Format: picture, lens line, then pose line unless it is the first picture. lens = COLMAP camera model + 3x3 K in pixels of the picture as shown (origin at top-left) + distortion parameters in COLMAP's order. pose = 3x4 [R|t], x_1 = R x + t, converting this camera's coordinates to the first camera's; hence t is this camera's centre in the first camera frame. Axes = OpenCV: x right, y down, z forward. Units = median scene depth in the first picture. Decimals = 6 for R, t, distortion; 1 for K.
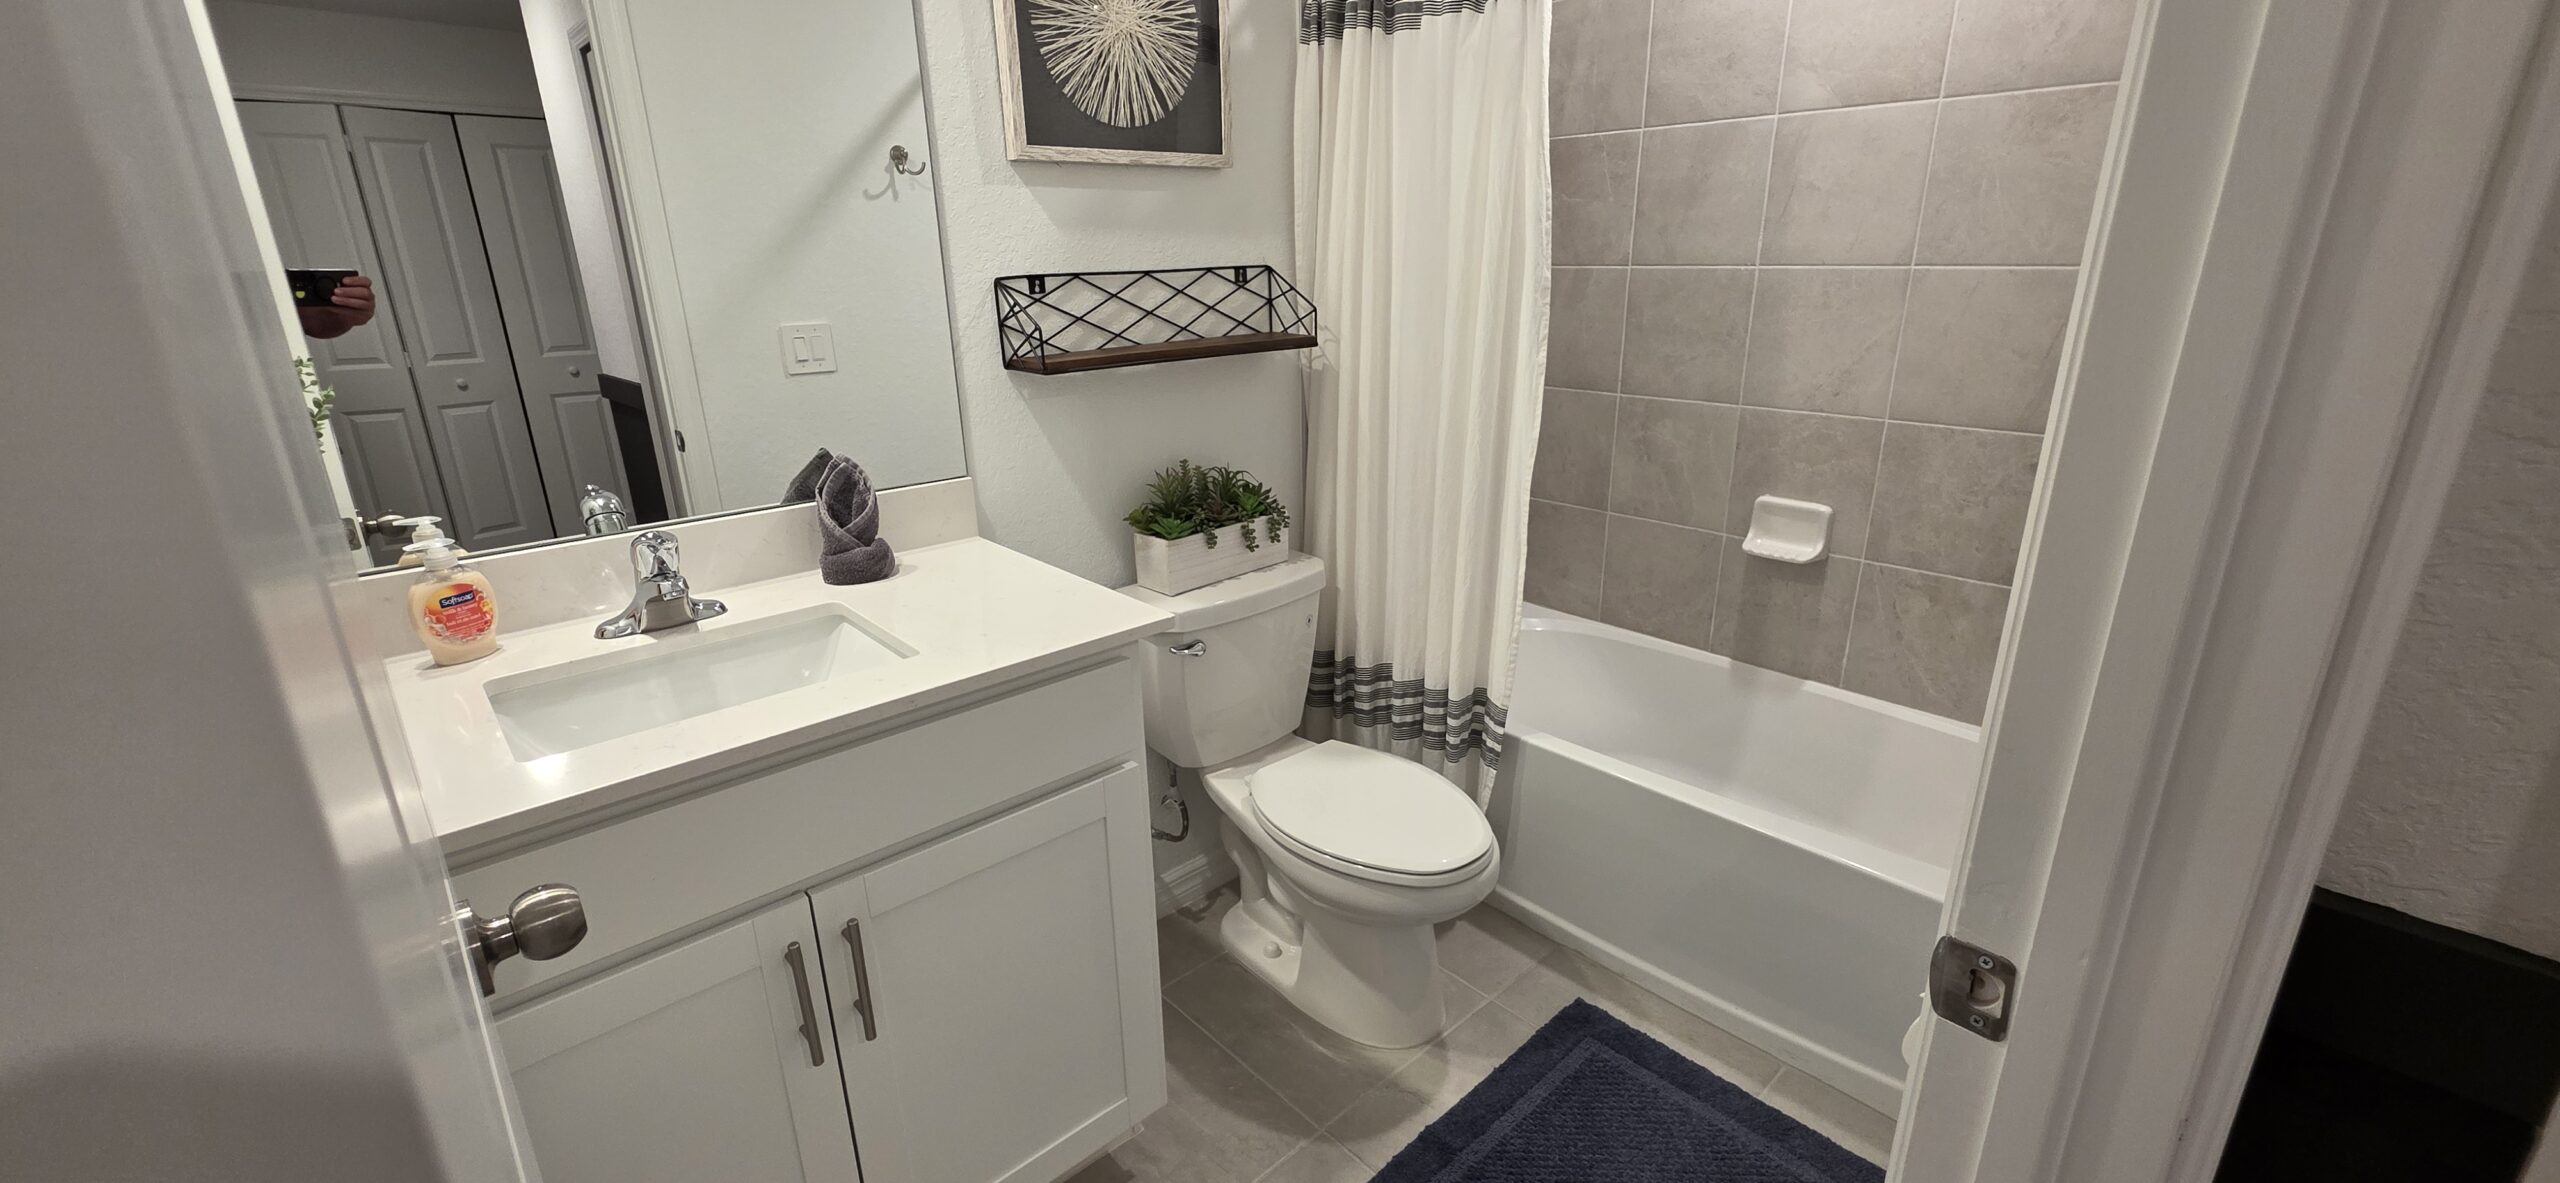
lens RADIAL K [[1027.9, 0, 1280.0], [0, 1027.9, 591.5], [0, 0, 1]] dist [0.003300, -0.000624]
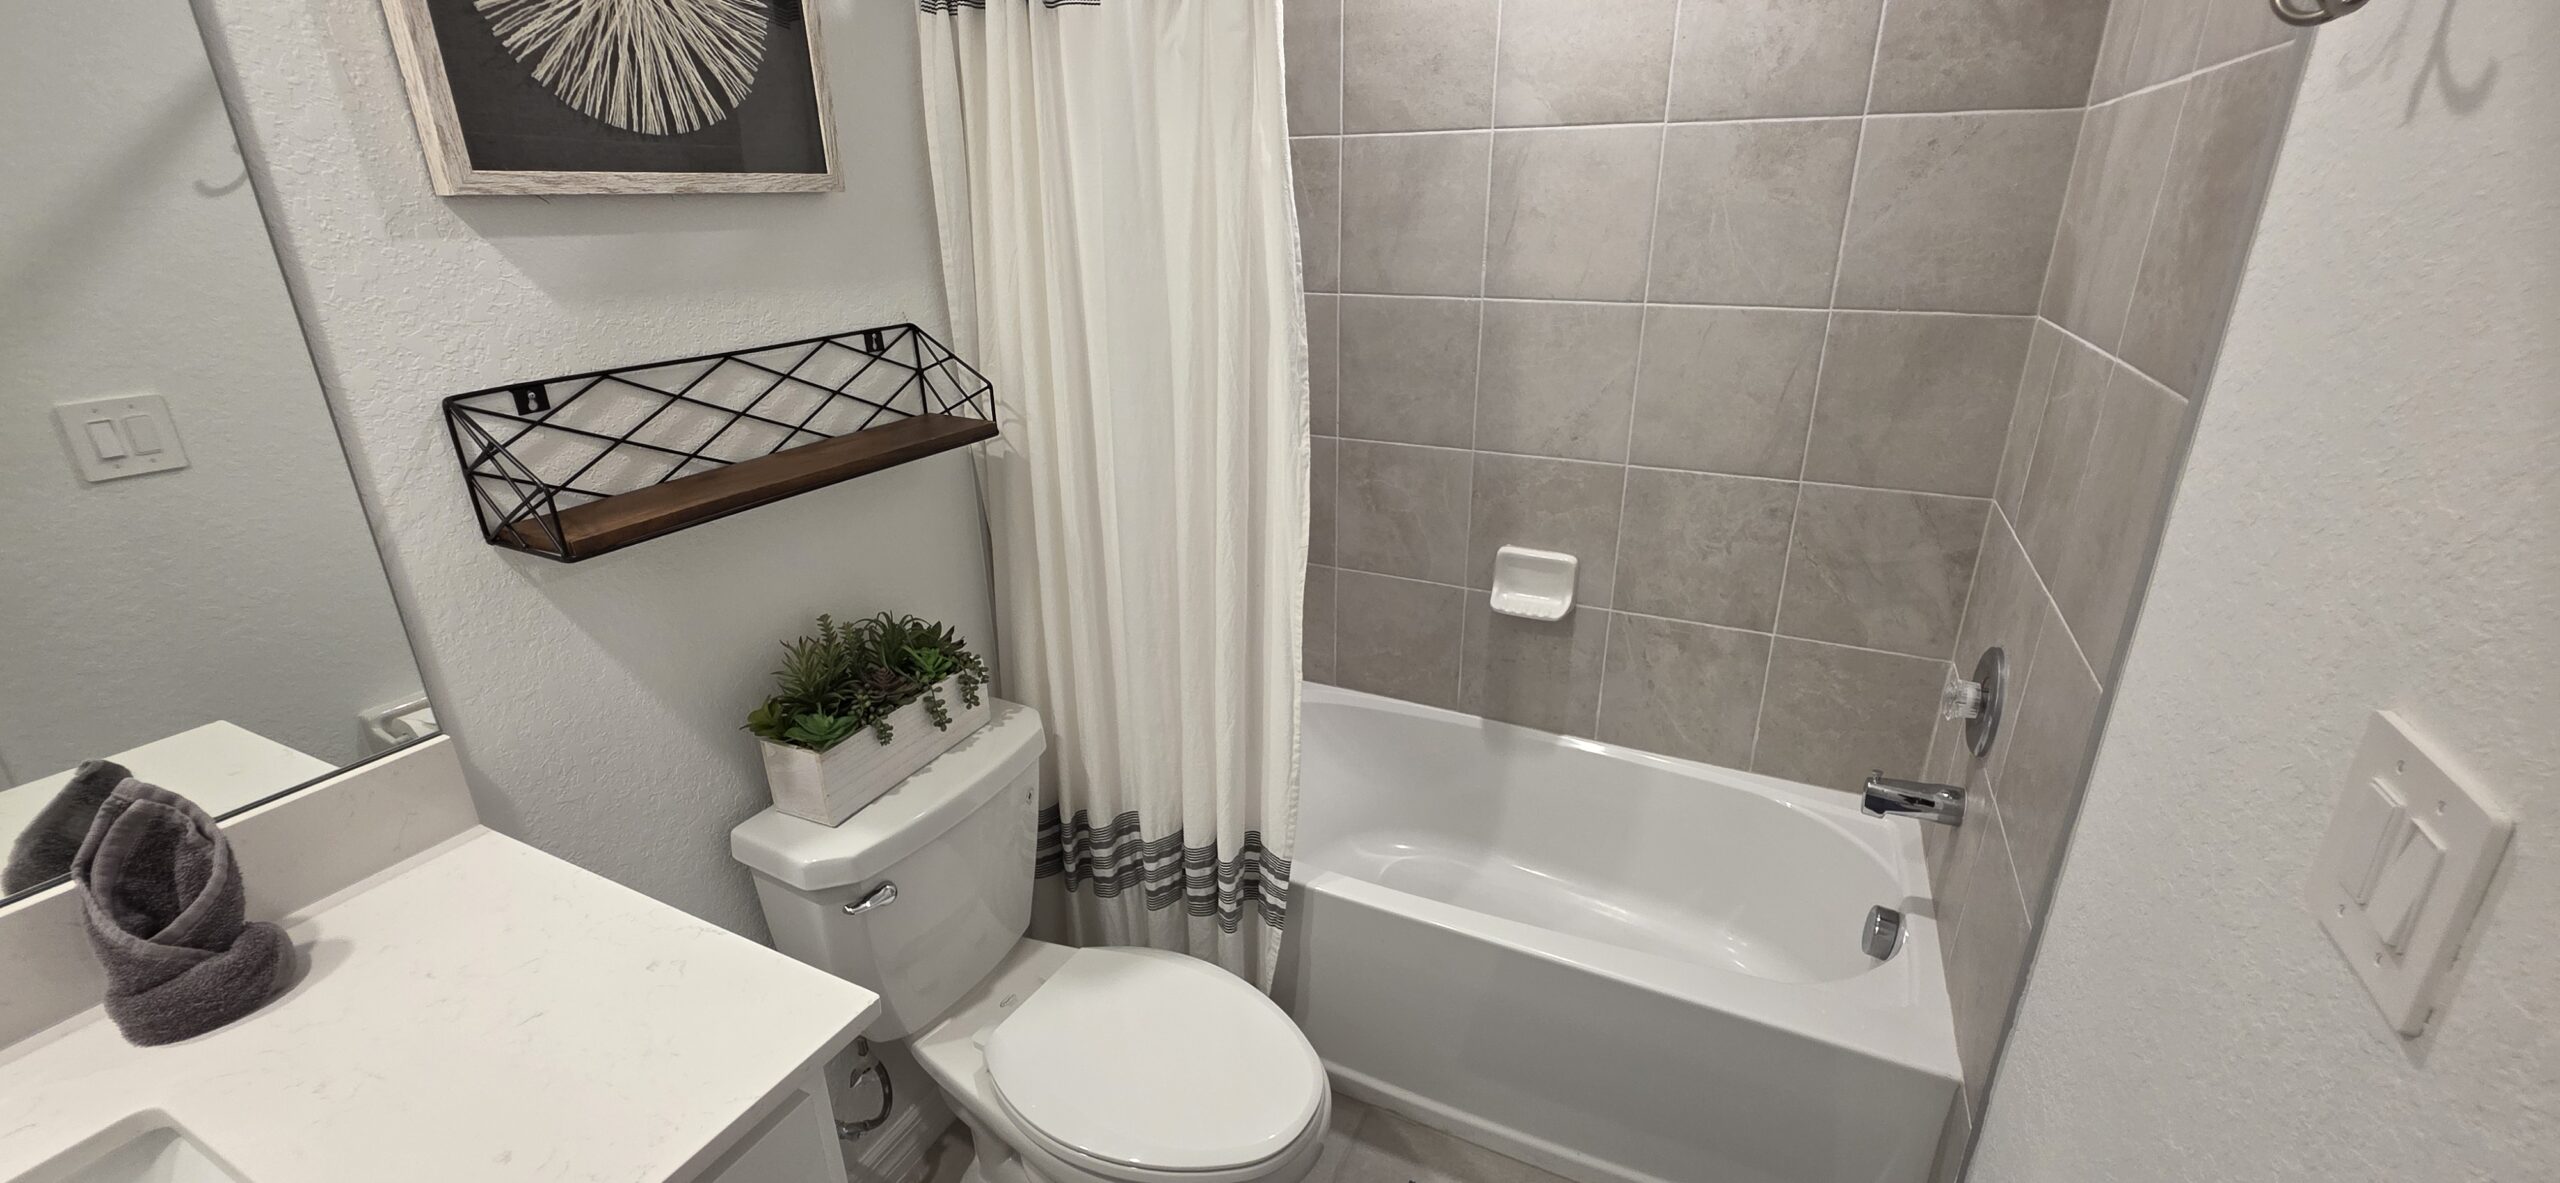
lens RADIAL K [[1027.9, 0, 1280.0], [0, 1027.9, 591.5], [0, 0, 1]] dist [0.003300, -0.000624]
pose [[0.932128, -0.122816, 0.340665, -0.040250], [0.109150, 0.992268, 0.059075, -0.150153], [-0.345287, -0.017882, 0.938327, 0.241373]]
